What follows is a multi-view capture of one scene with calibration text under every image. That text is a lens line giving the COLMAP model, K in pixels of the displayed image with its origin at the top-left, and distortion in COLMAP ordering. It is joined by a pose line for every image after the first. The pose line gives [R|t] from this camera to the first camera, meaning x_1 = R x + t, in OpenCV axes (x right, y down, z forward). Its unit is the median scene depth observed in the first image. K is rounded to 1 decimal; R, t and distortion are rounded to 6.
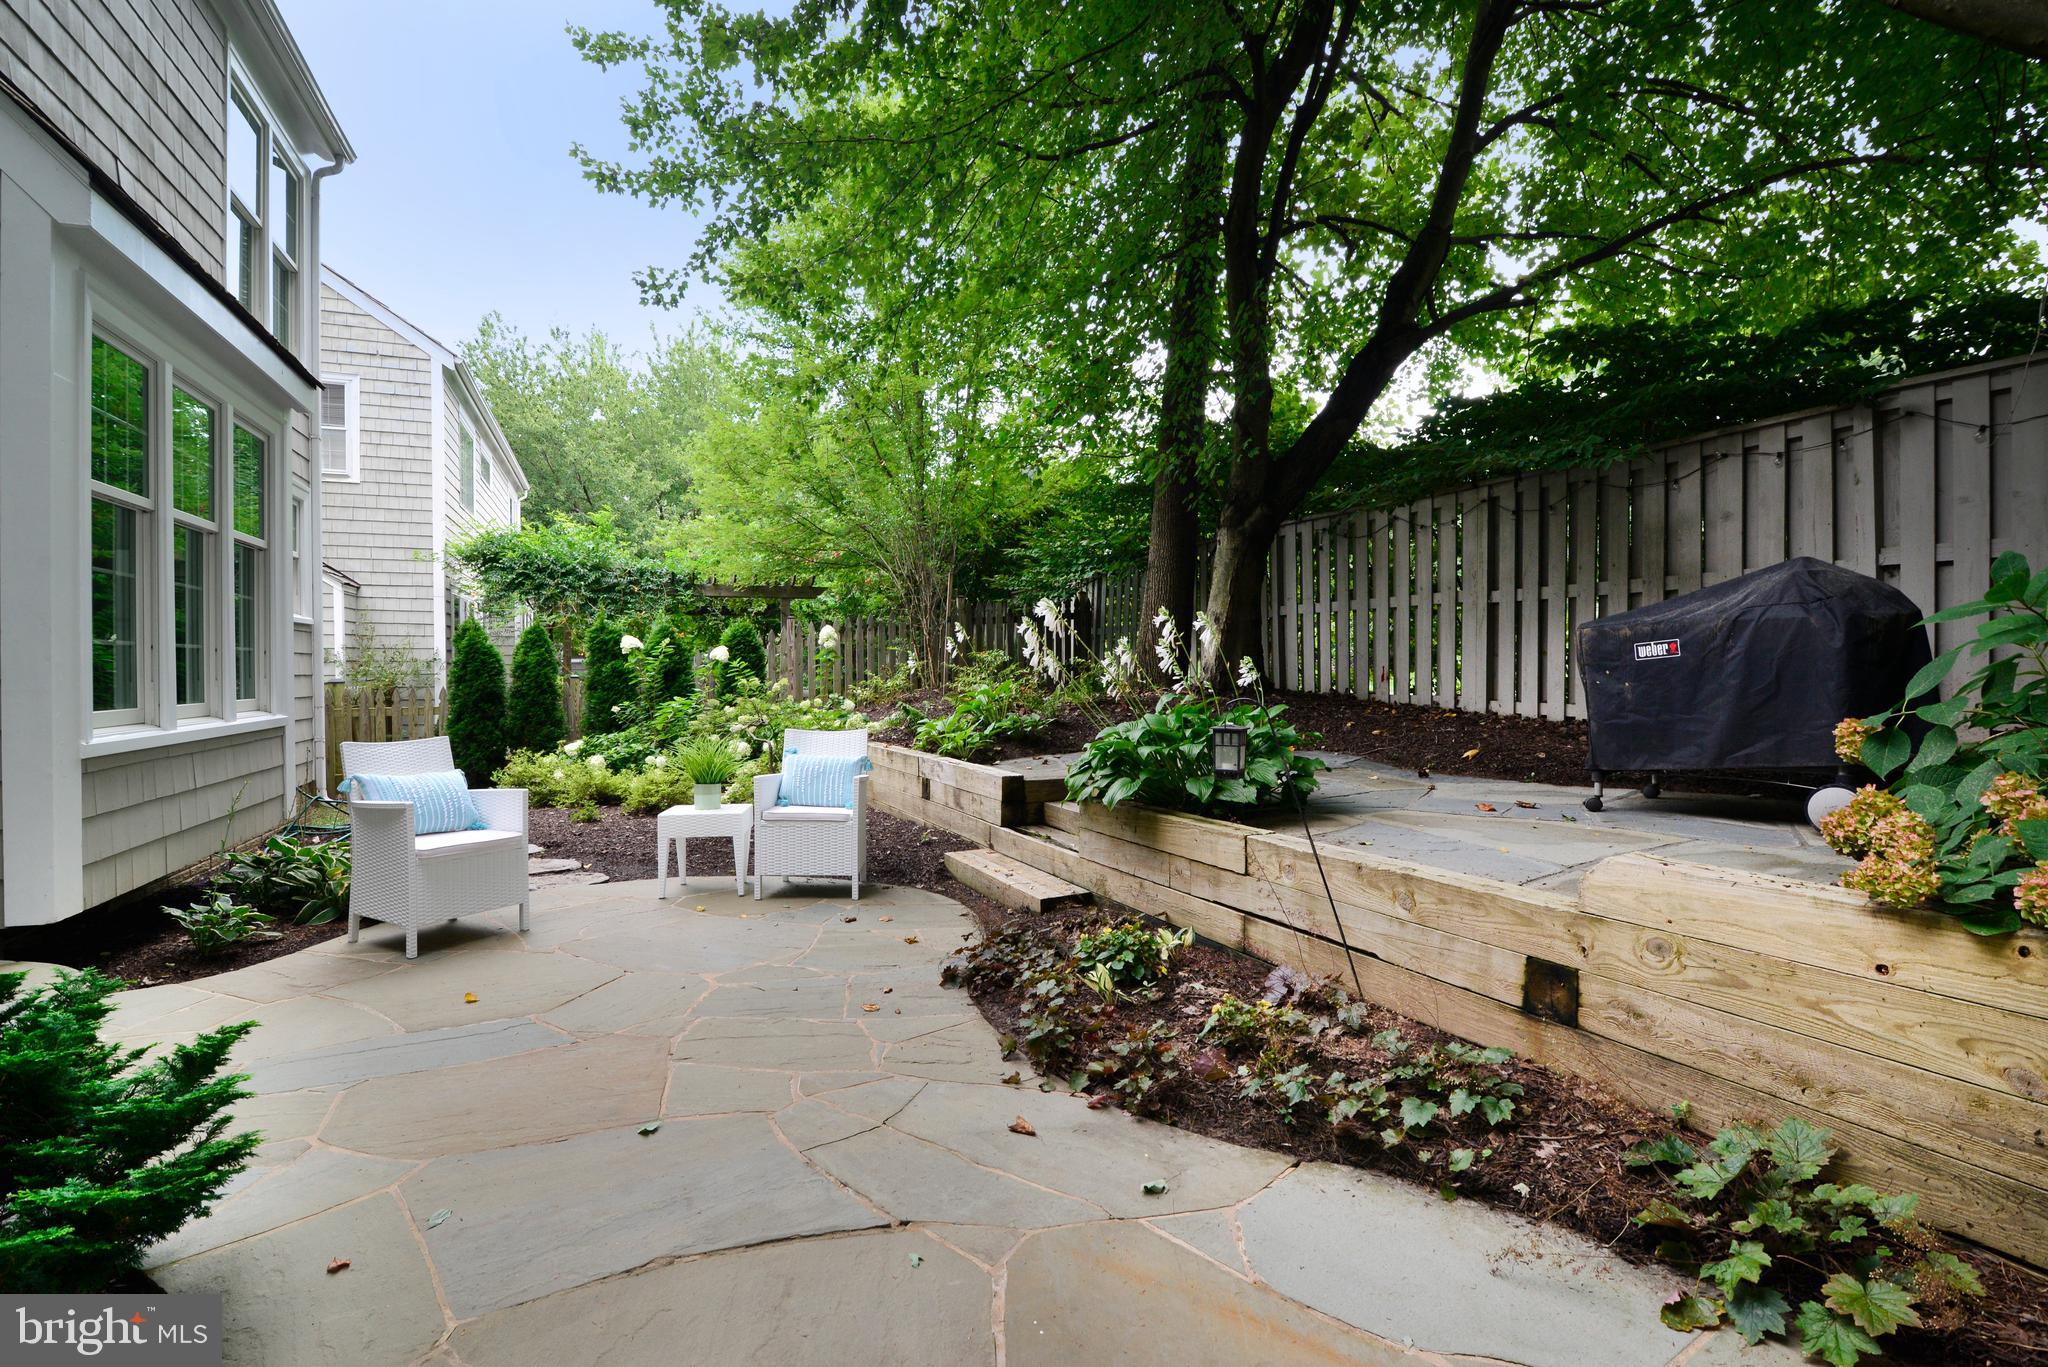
lens RADIAL K [[968.7, 0, 1024.0], [0, 968.7, 683.5], [0, 0, 1]] dist [-0.002795, -0.000518]
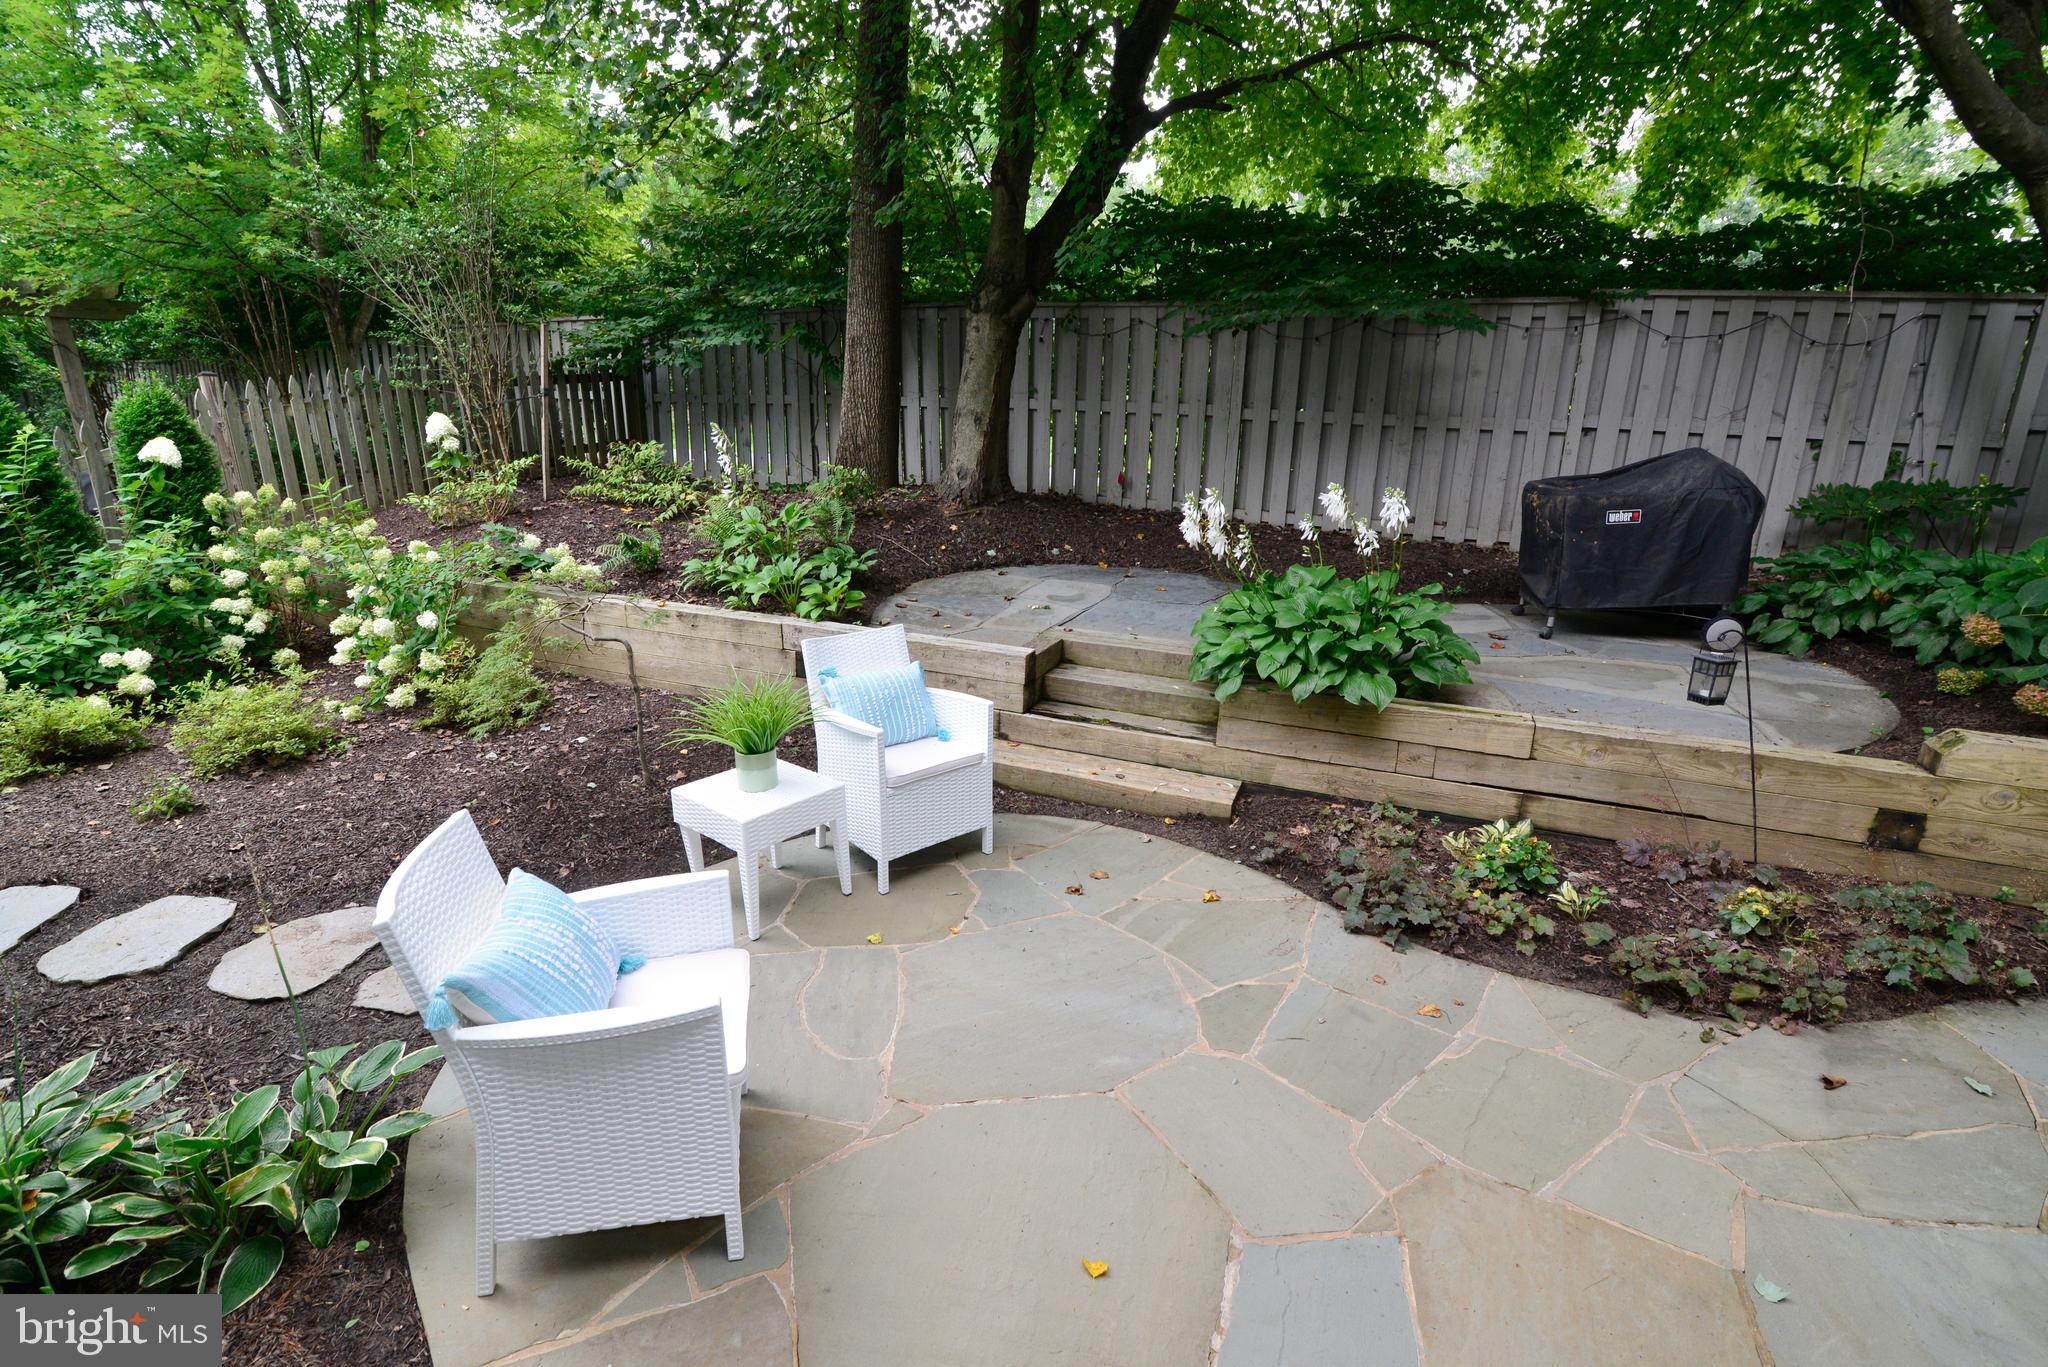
lens RADIAL K [[941.1, 0, 1024.0], [0, 941.1, 683.5], [0, 0, 1]] dist [0.001157, 0.000010]
pose [[0.733035, -0.175796, 0.657081, -0.852976], [-0.021499, 0.959553, 0.280705, -0.166748], [-0.679851, -0.219893, 0.699607, 0.649496]]
